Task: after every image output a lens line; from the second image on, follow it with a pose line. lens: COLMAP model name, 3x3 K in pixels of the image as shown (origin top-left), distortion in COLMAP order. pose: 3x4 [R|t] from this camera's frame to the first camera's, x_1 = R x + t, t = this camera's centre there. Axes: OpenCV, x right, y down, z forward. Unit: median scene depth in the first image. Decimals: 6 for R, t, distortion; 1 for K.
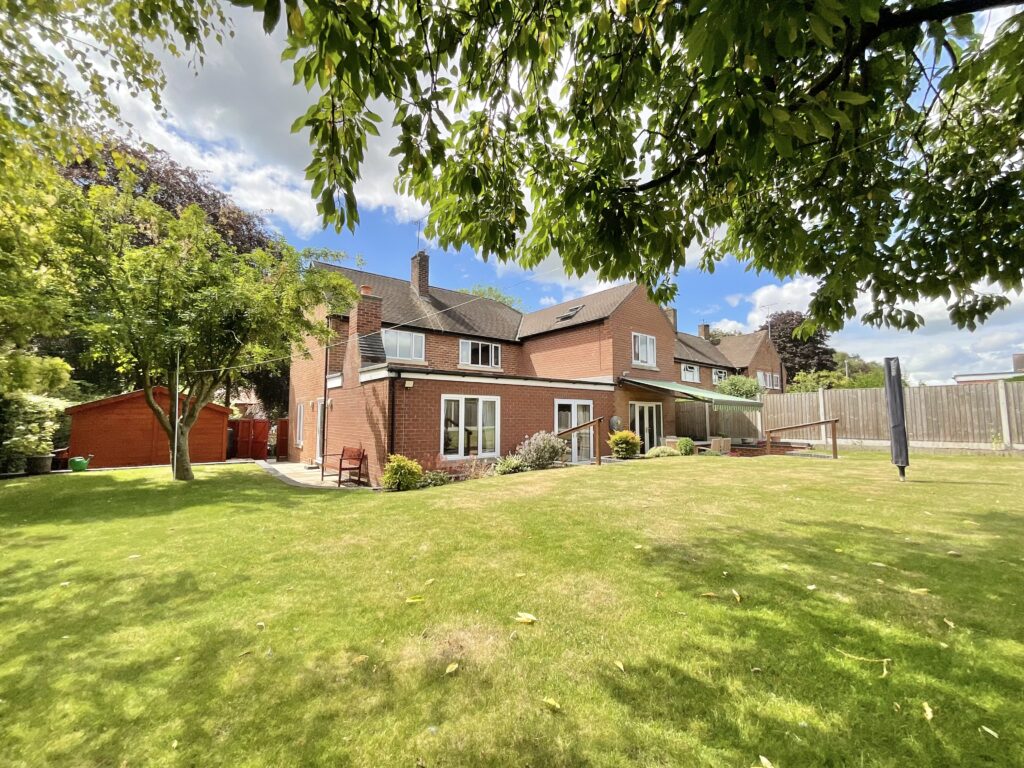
lens RADIAL K [[417.1, 0, 512.0], [0, 417.1, 384.0], [0, 0, 1]] dist [-0.004138, -0.000494]
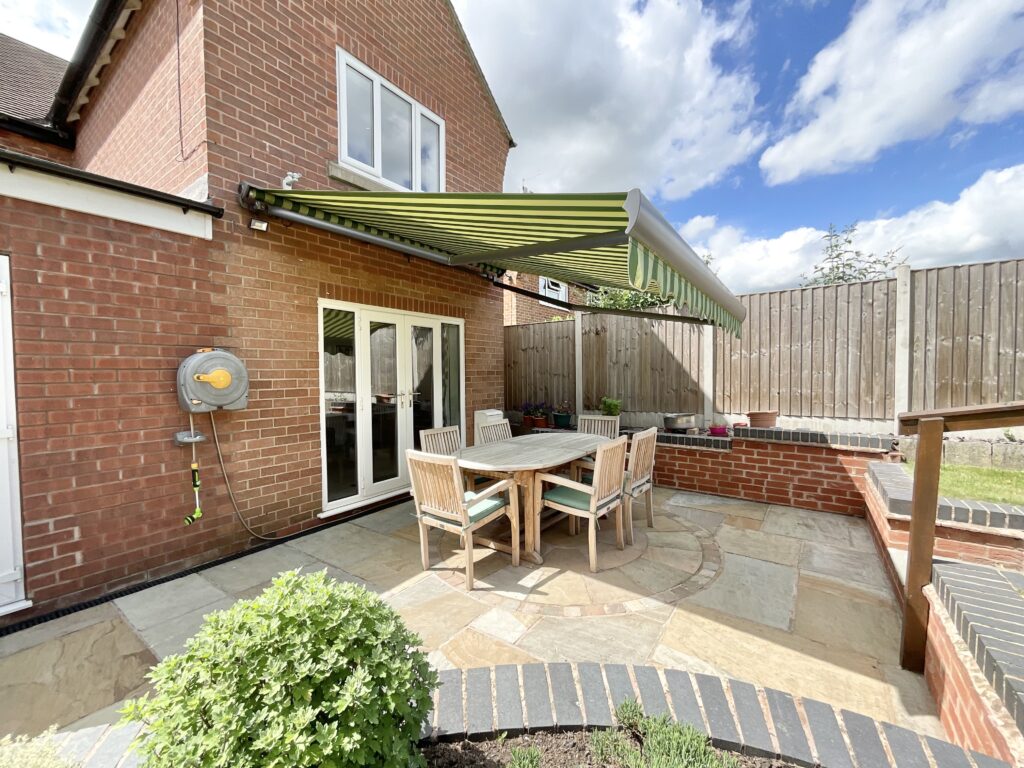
lens RADIAL K [[417.1, 0, 512.0], [0, 417.1, 384.0], [0, 0, 1]] dist [-0.004138, -0.000494]
pose [[0.960004, -0.015752, 0.279542, 0.321727], [-0.014857, 0.994144, 0.107041, 0.065544], [-0.279591, -0.106913, 0.954148, 0.690867]]
